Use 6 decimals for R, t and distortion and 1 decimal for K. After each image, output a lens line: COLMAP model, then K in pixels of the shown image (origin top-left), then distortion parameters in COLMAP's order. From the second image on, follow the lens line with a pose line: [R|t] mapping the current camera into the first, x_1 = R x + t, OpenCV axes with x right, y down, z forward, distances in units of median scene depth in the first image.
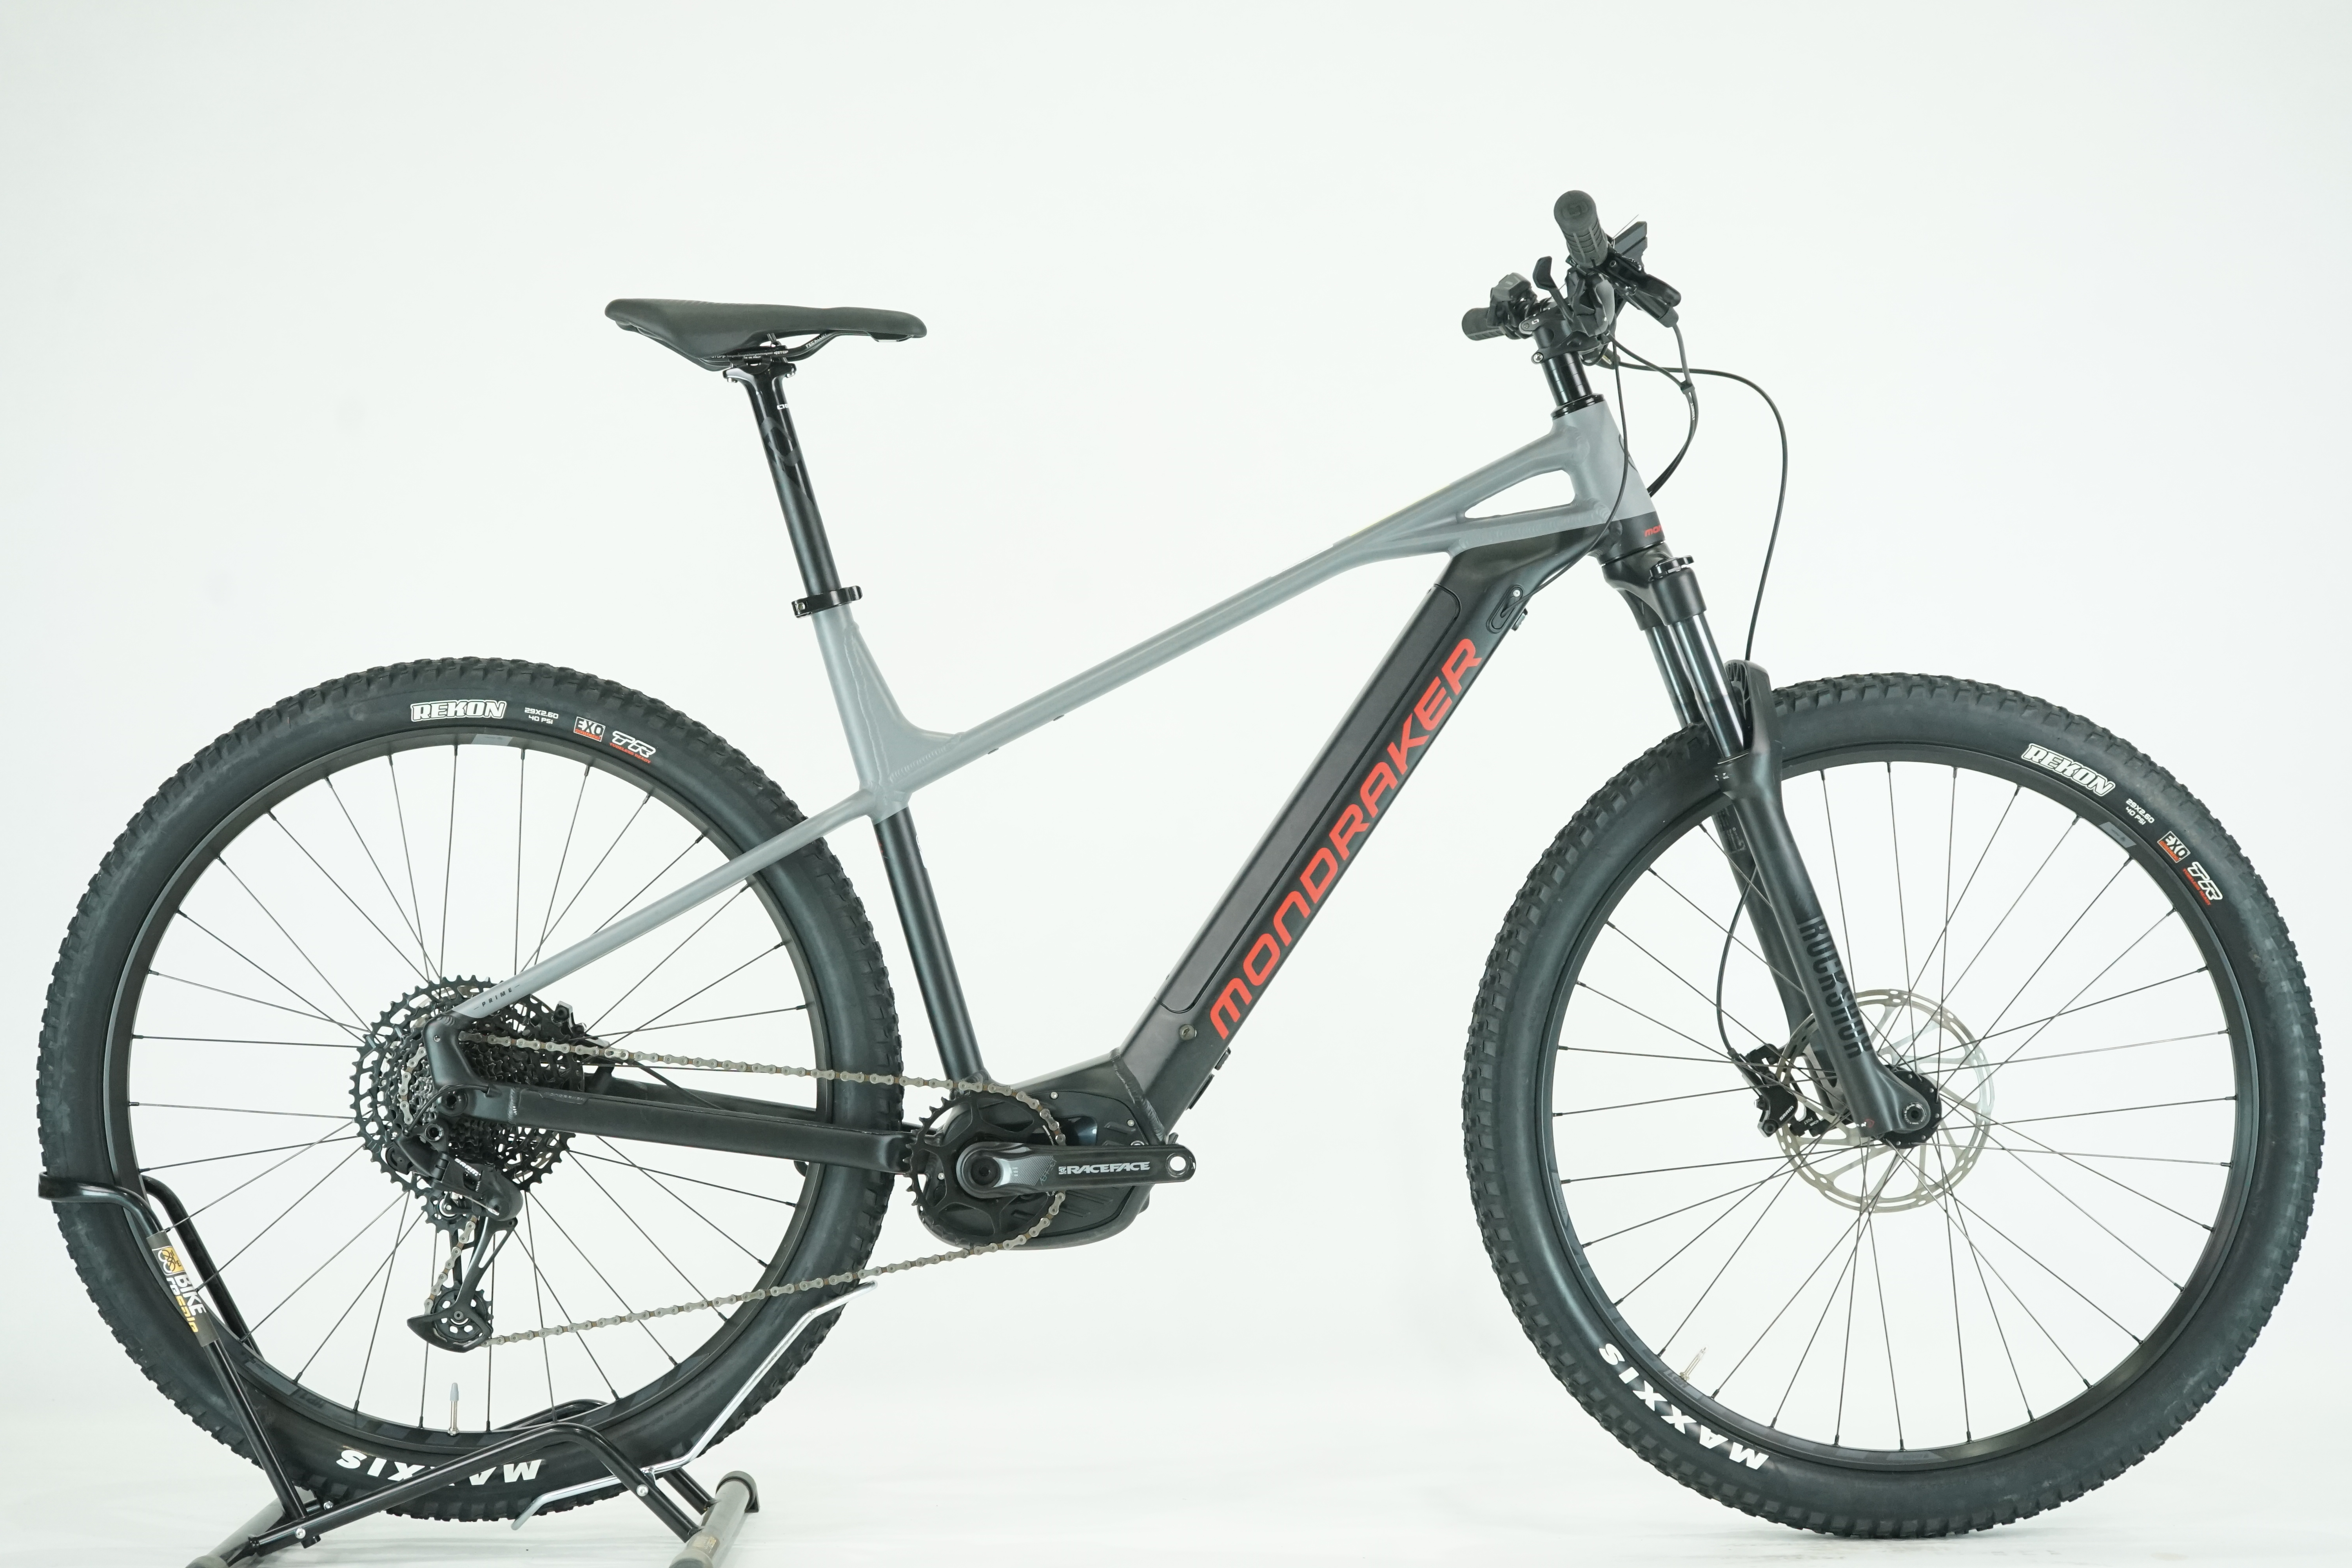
lens RADIAL K [[3746.9, 0, 1176.0], [0, 3746.9, 784.0], [0, 0, 1]] dist [-0.040491, -0.068416]
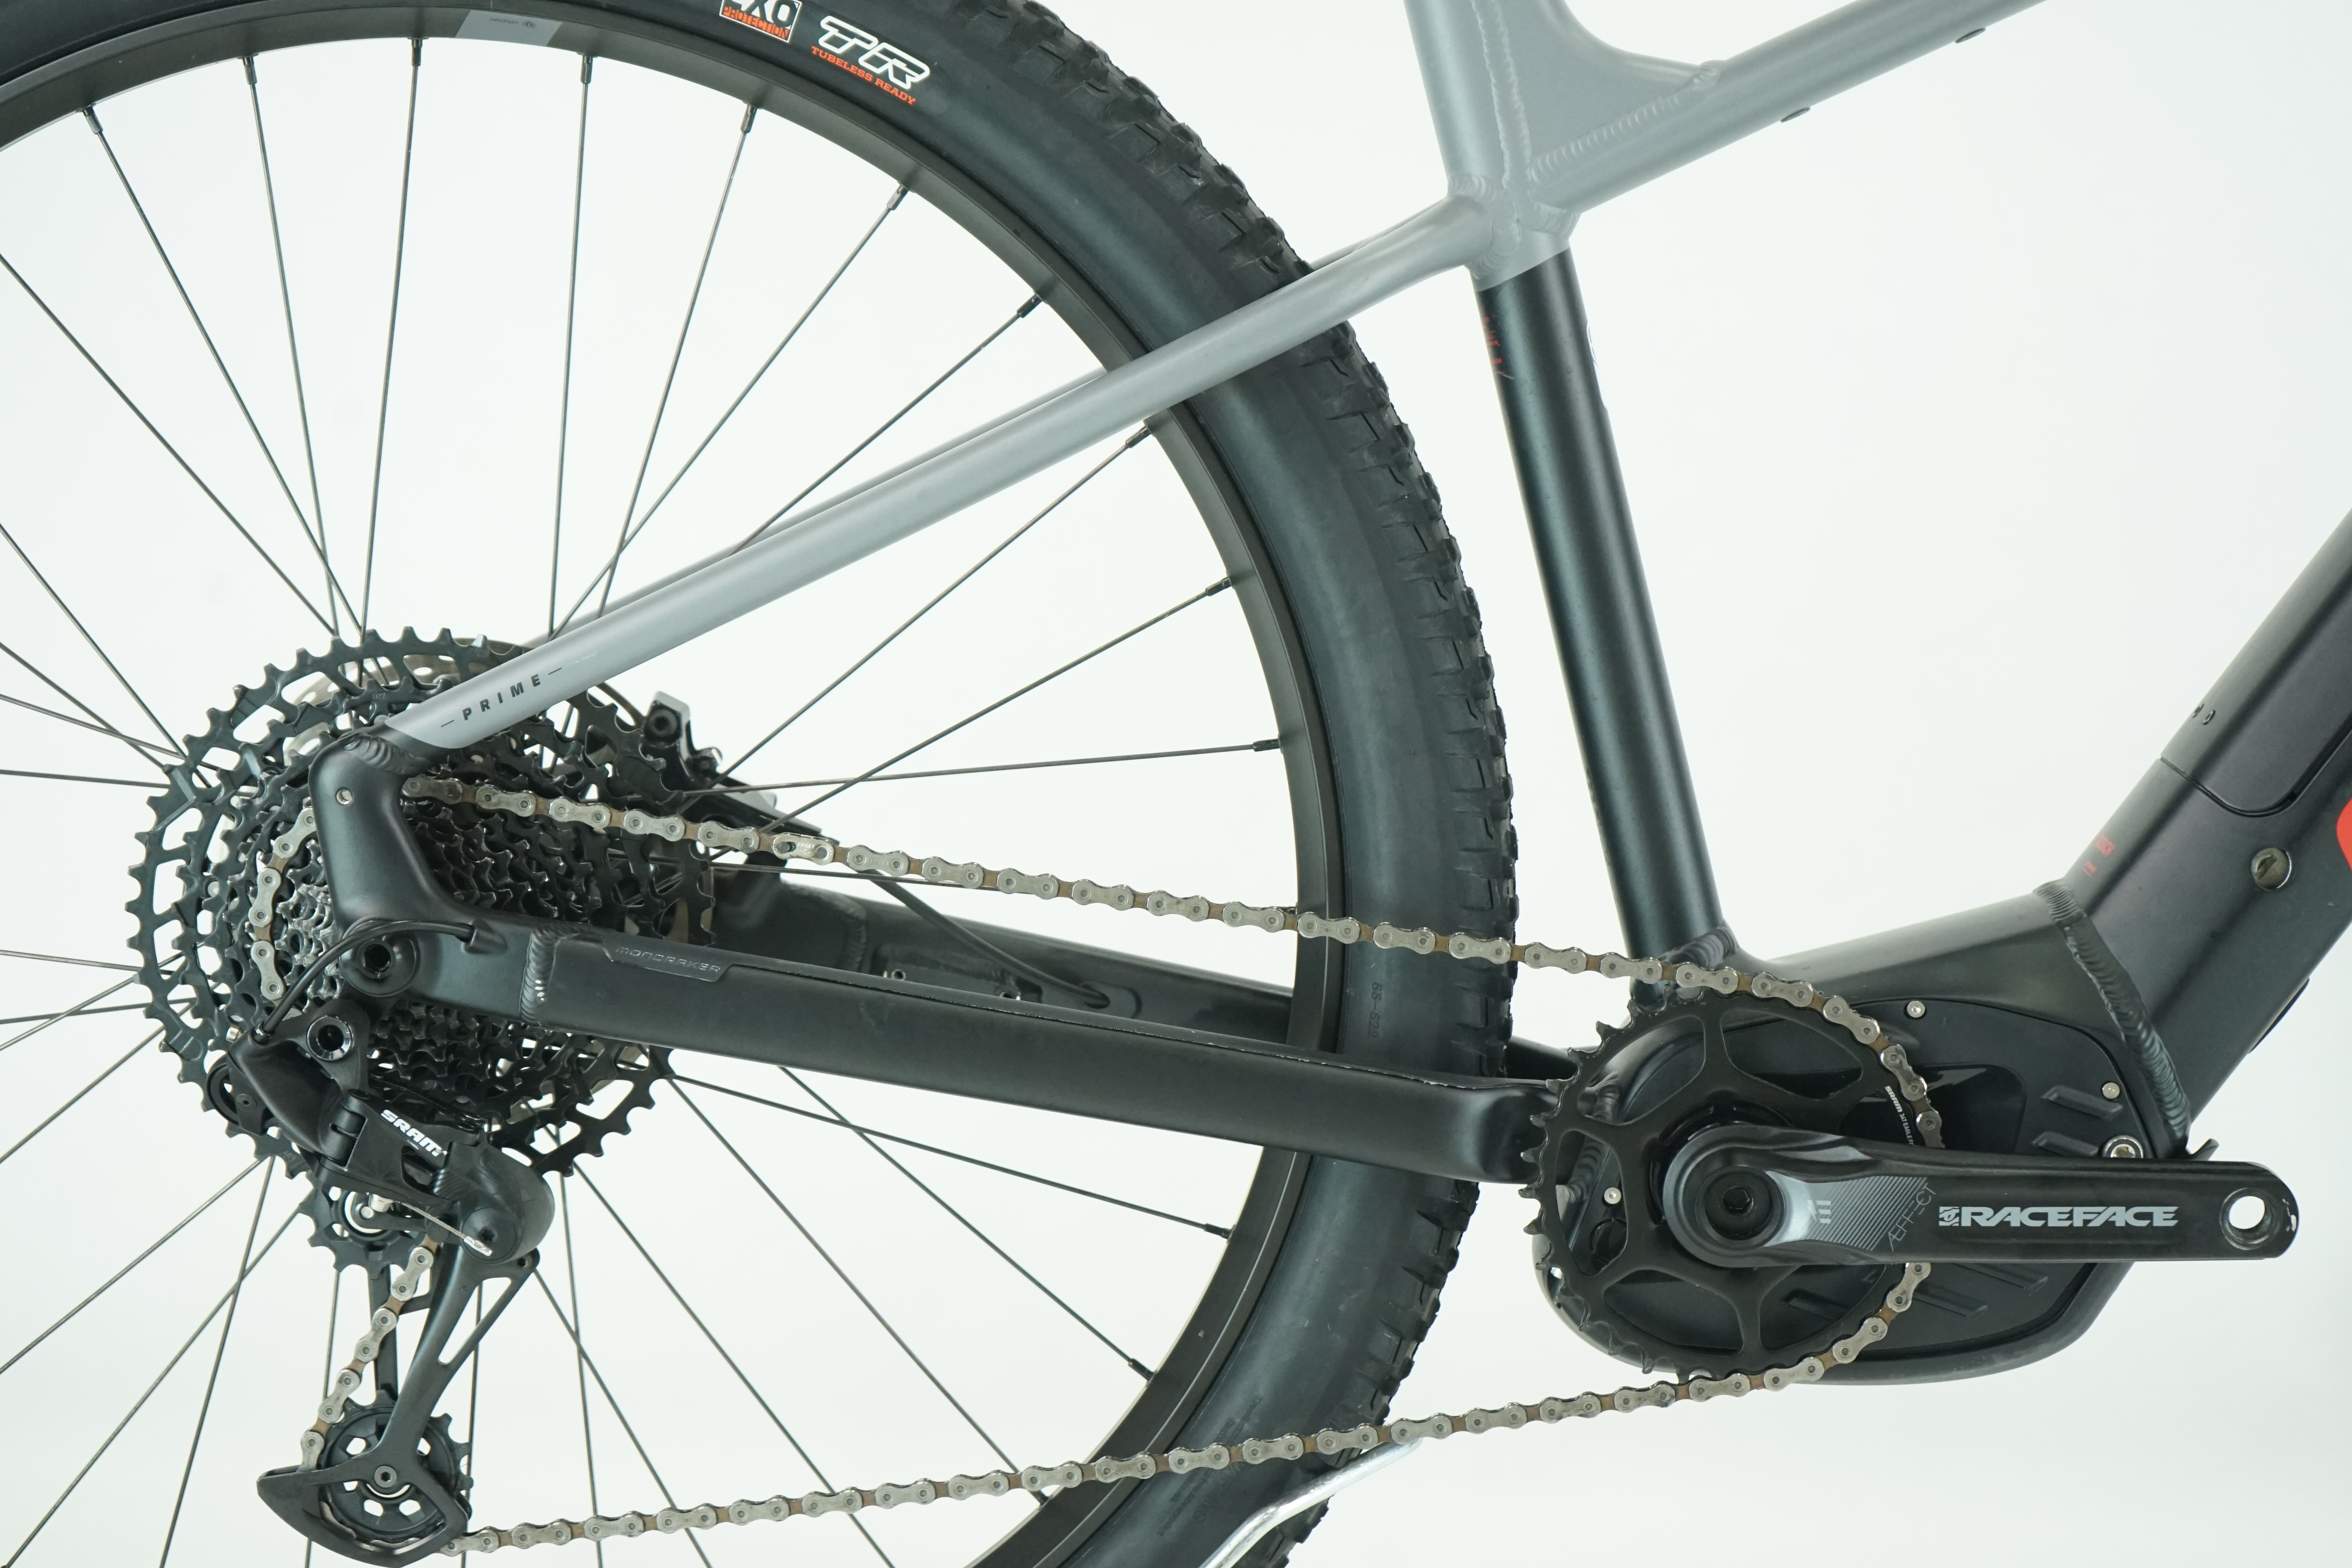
lens RADIAL K [[4463.8, 0, 1176.0], [0, 4463.8, 784.0], [0, 0, 1]] dist [-0.019635, 0.053325]
pose [[0.998130, 0.049470, -0.035906, -0.093489], [-0.044590, 0.991041, 0.125897, 0.004743], [0.041813, -0.124060, 0.991393, 0.536190]]
